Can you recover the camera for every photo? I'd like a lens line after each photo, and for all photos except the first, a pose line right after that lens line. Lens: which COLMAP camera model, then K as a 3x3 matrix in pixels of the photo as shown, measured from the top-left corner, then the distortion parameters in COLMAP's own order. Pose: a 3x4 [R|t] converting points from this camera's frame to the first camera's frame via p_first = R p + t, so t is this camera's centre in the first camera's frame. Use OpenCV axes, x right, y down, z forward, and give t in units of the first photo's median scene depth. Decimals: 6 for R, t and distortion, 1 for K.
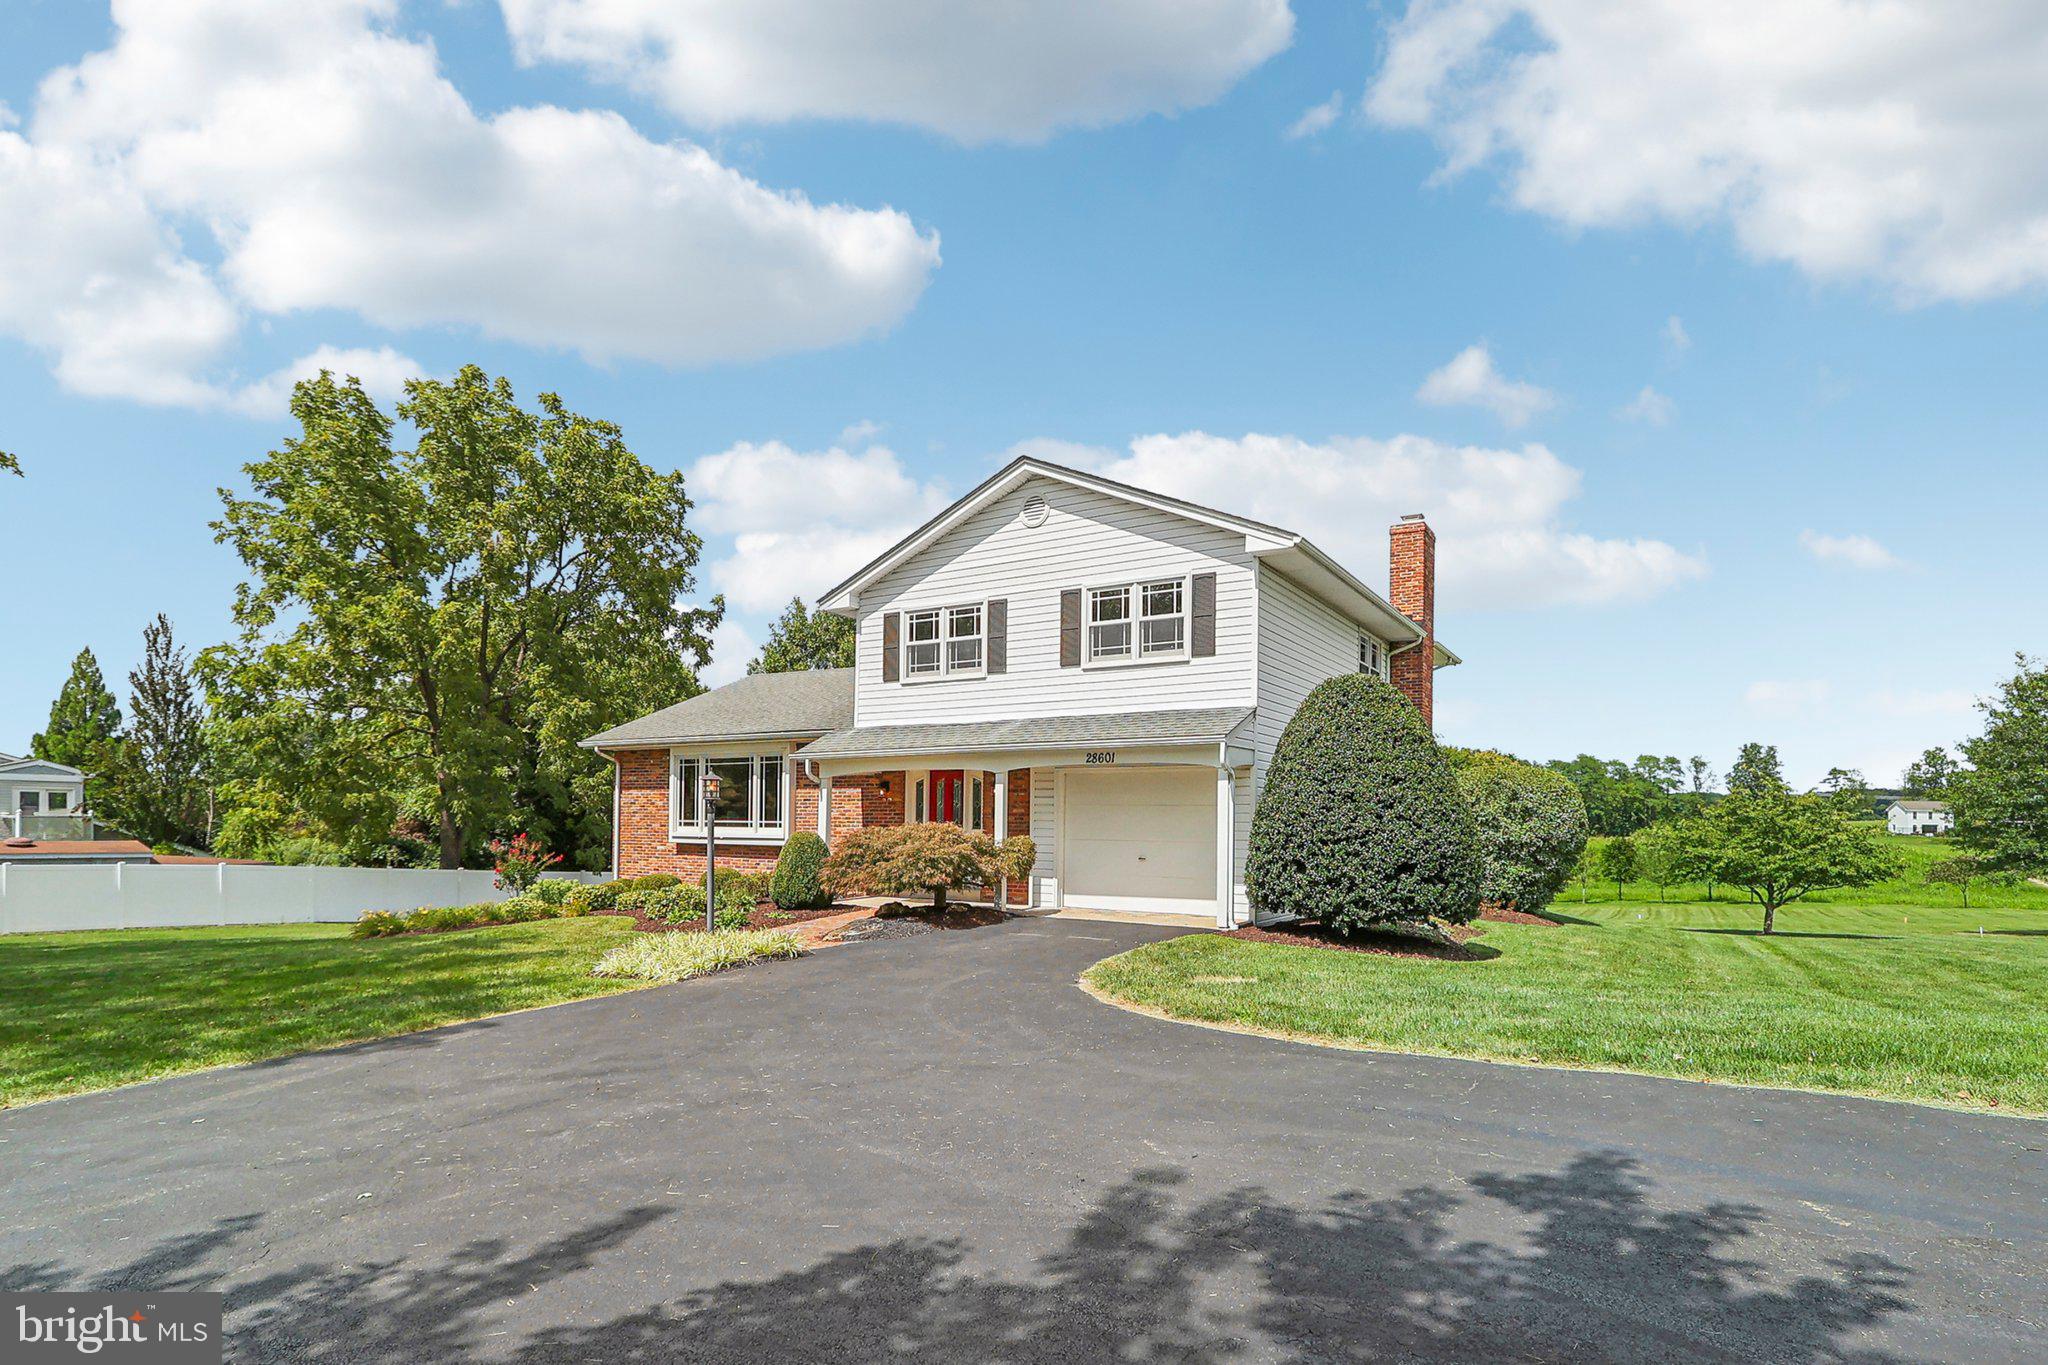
lens RADIAL K [[965.6, 0, 1024.0], [0, 965.6, 682.5], [0, 0, 1]] dist [0.014872, 0.000314]
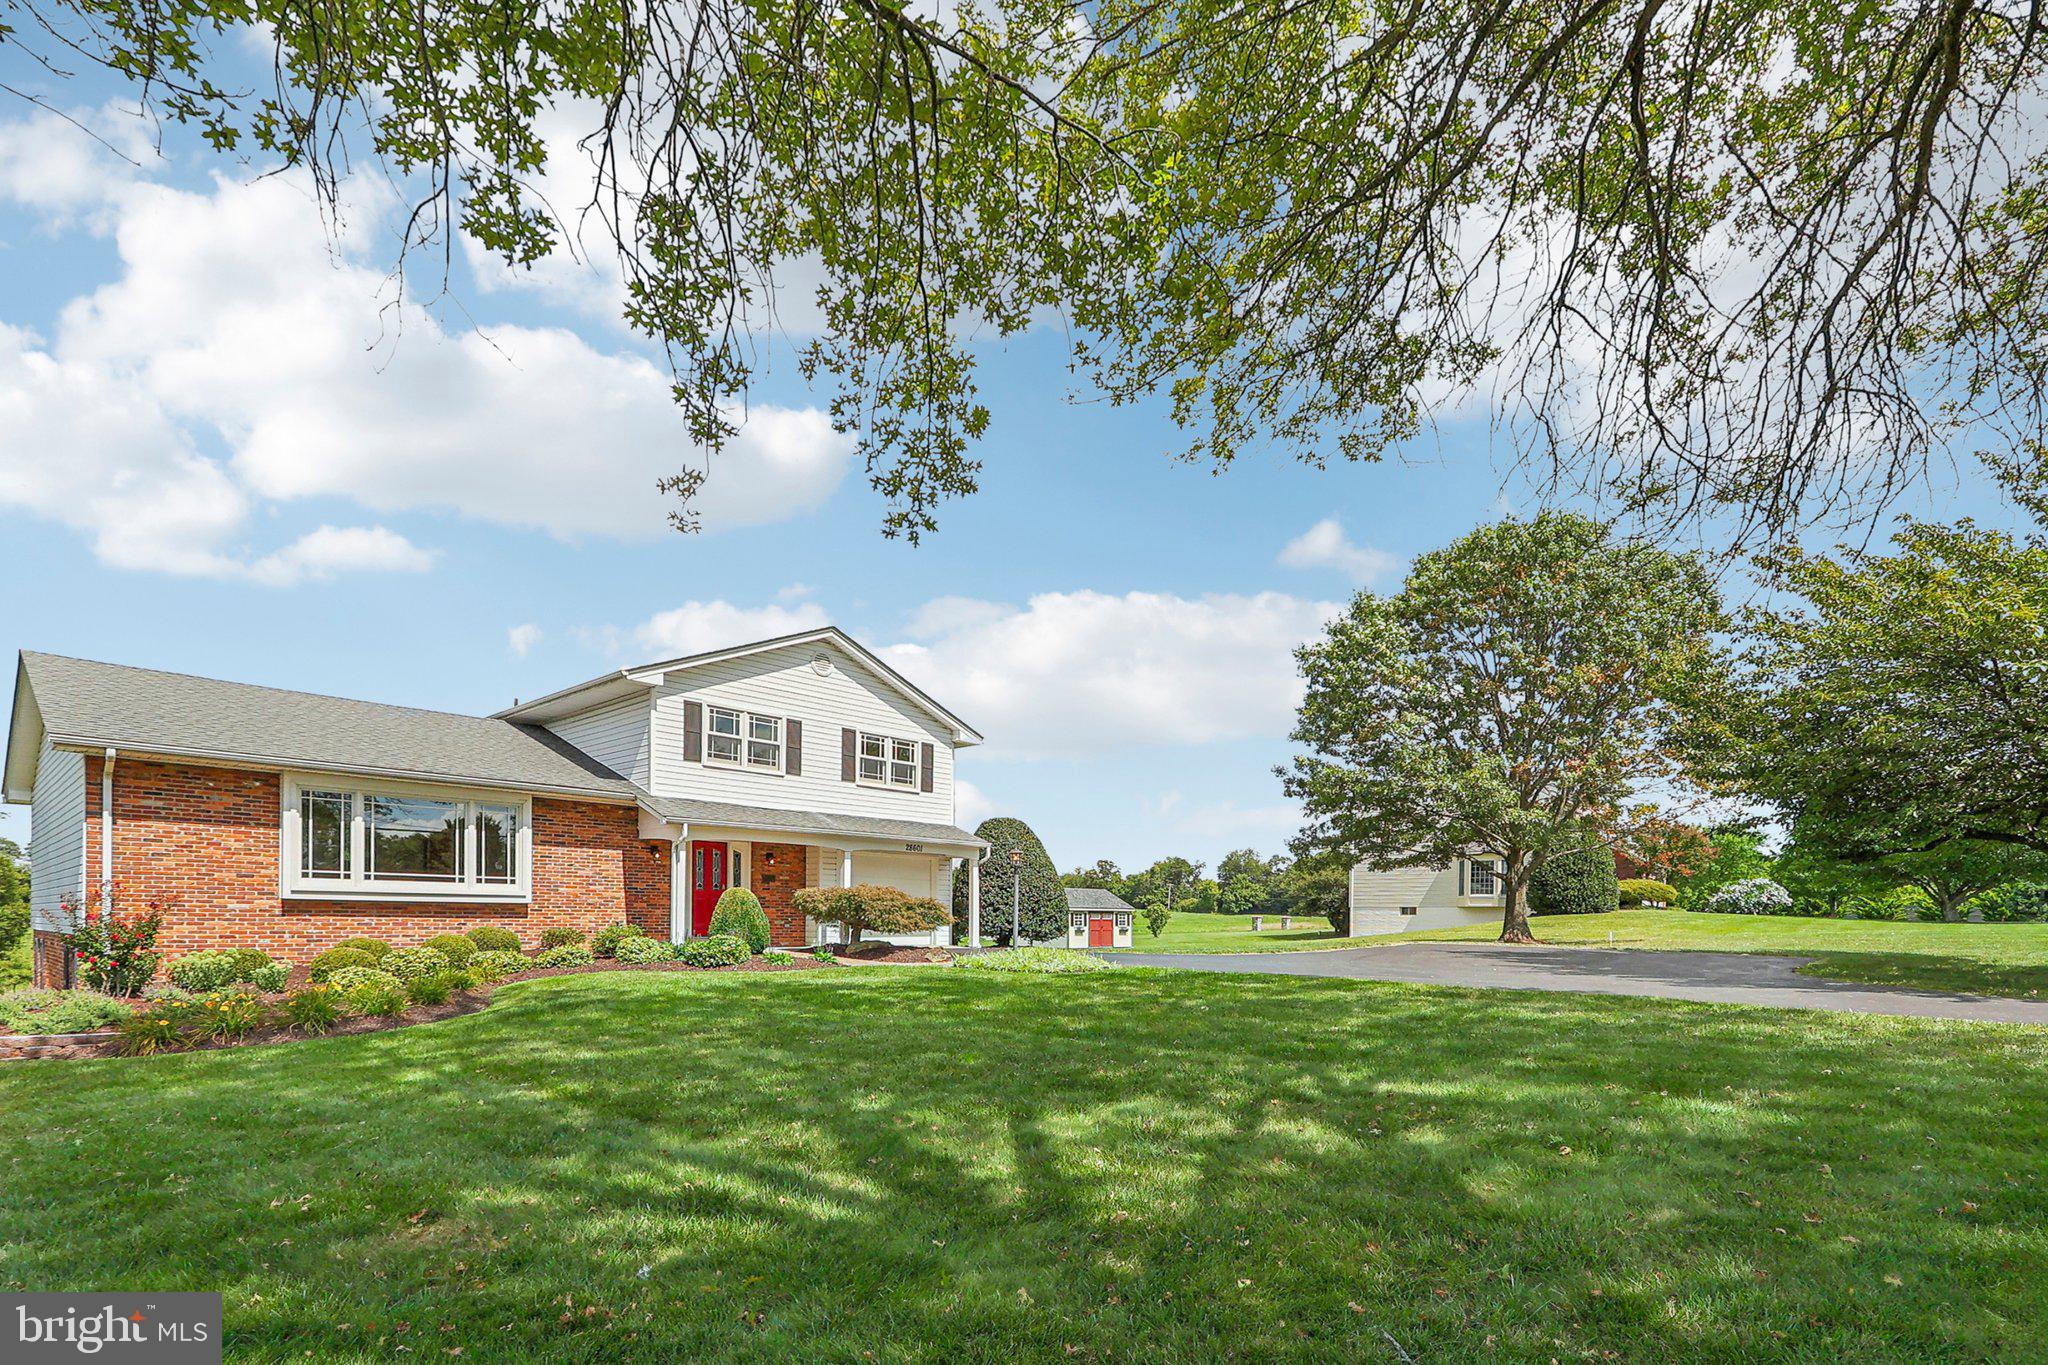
lens RADIAL K [[965.6, 0, 1024.0], [0, 965.6, 682.5], [0, 0, 1]] dist [0.014872, 0.000314]
pose [[0.260085, 0.234264, 0.936737, -1.208650], [-0.142106, 0.968846, -0.202838, 0.091807], [-0.955071, -0.080361, 0.285273, 0.305452]]
